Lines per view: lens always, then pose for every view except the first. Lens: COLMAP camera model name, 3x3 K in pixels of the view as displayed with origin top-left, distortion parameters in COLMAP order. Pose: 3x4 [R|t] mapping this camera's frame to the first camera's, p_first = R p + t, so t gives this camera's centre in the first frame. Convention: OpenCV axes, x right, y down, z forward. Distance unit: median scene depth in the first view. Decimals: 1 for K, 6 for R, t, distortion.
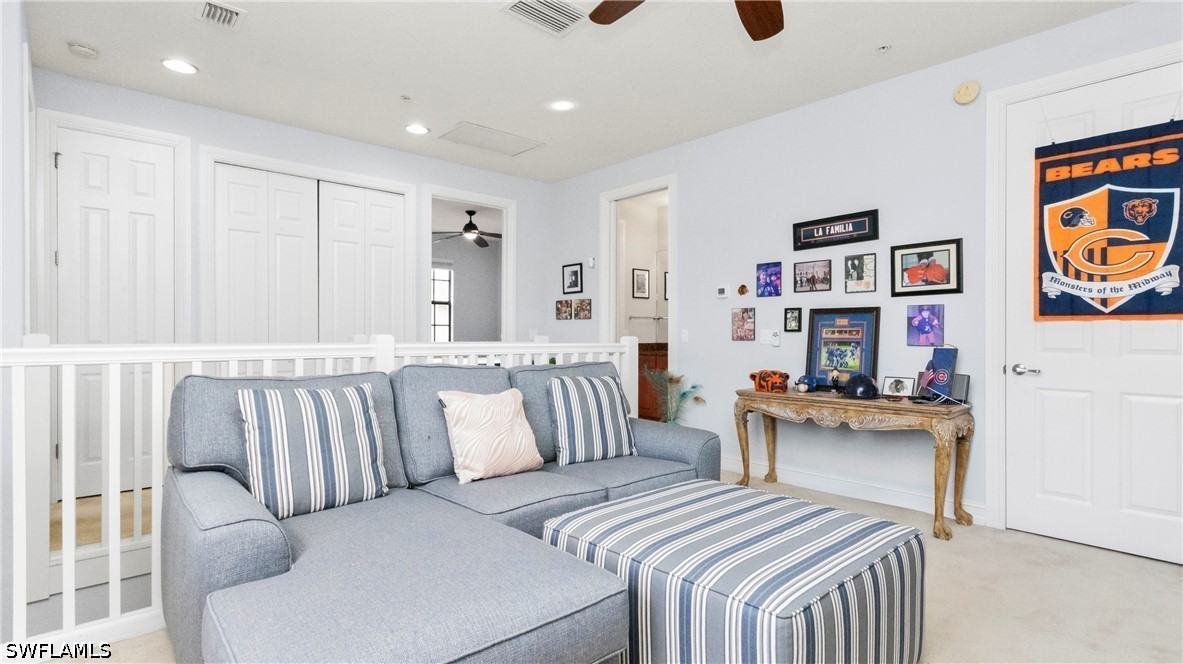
lens RADIAL K [[570.9, 0, 600.7], [0, 570.9, 334.8], [0, 0, 1]] dist [-0.005403, 0.003399]
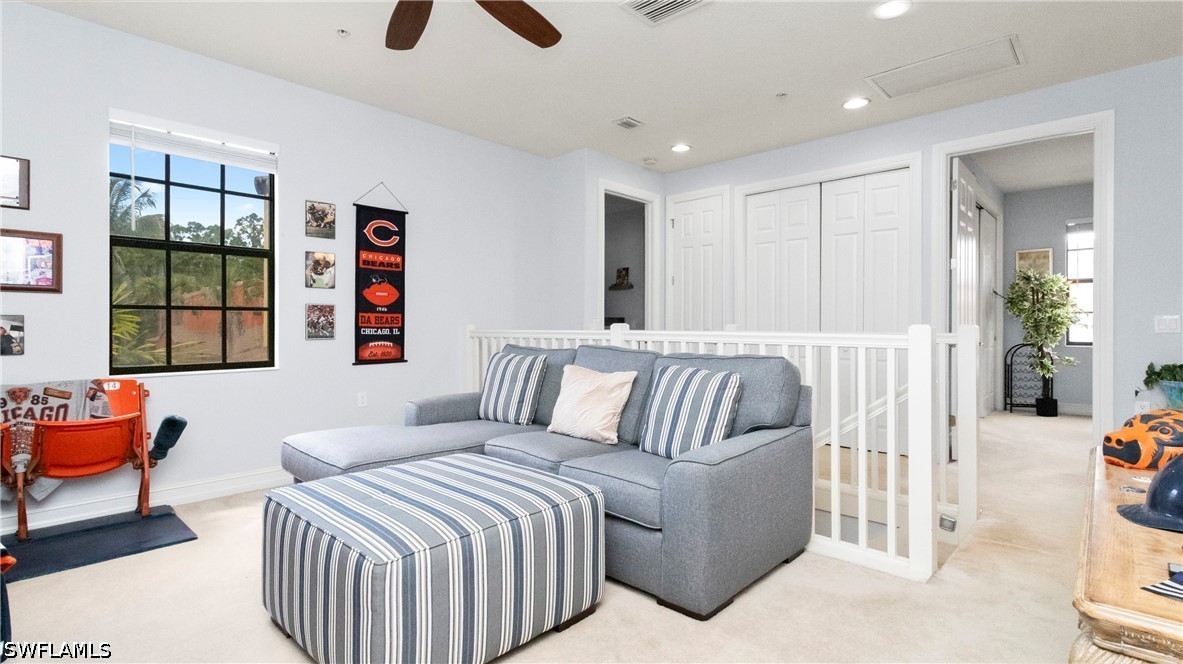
lens RADIAL K [[552.1, 0, 590.5], [0, 552.1, 324.9], [0, 0, 1]] dist [0.012482, 0.001062]
pose [[0.060017, -0.000405, -0.998197, 0.613653], [-0.001224, 0.999999, -0.000480, 0.002479], [0.998197, 0.001250, 0.060016, 0.565967]]
